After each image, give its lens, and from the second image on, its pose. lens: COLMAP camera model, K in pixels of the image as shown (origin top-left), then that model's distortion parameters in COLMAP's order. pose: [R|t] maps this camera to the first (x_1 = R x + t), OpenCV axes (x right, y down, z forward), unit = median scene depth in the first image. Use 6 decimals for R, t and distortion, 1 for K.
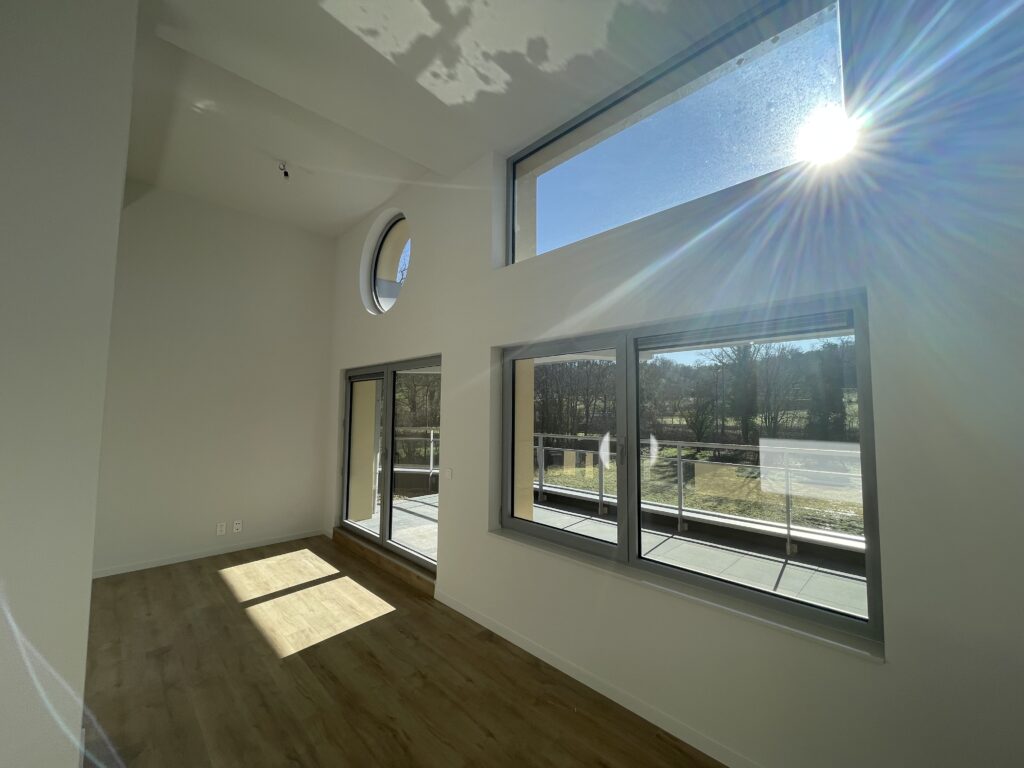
lens RADIAL K [[412.5, 0, 513.6], [0, 412.5, 382.8], [0, 0, 1]] dist [-0.000322, 0.000006]
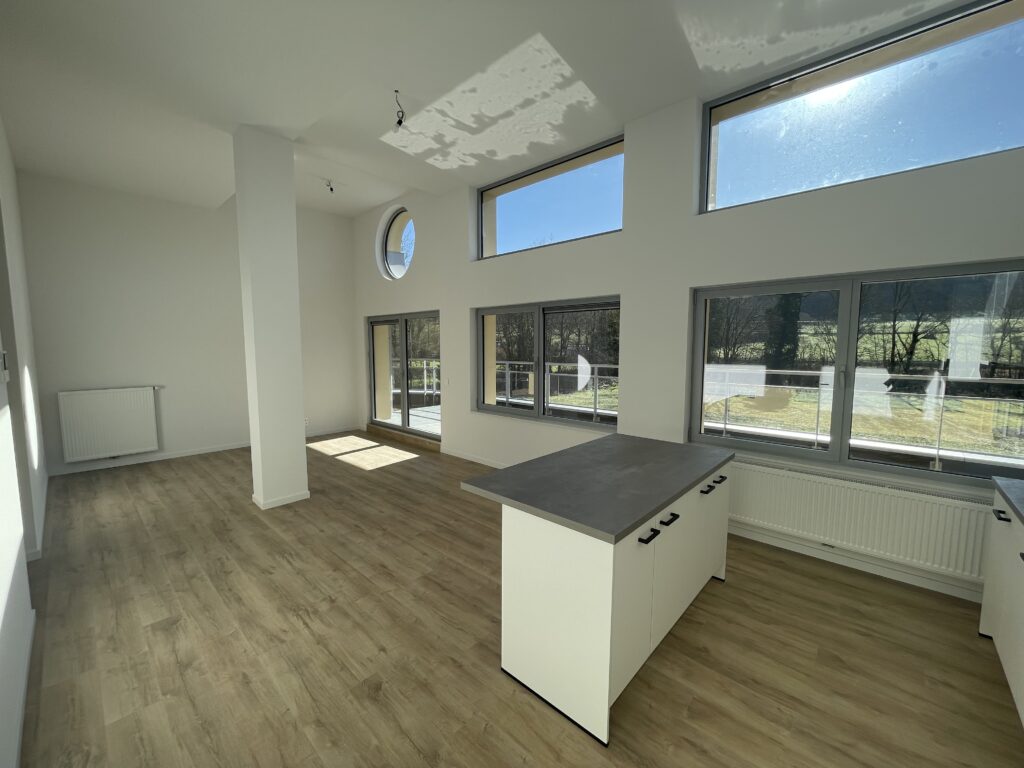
lens RADIAL K [[412.5, 0, 513.1], [0, 412.5, 384.5], [0, 0, 1]] dist [-0.000322, 0.000006]
pose [[0.998809, -0.011657, 0.047380, 0.038708], [0.003778, 0.986602, 0.163104, -0.049350], [-0.048647, -0.162731, 0.985470, -0.729311]]
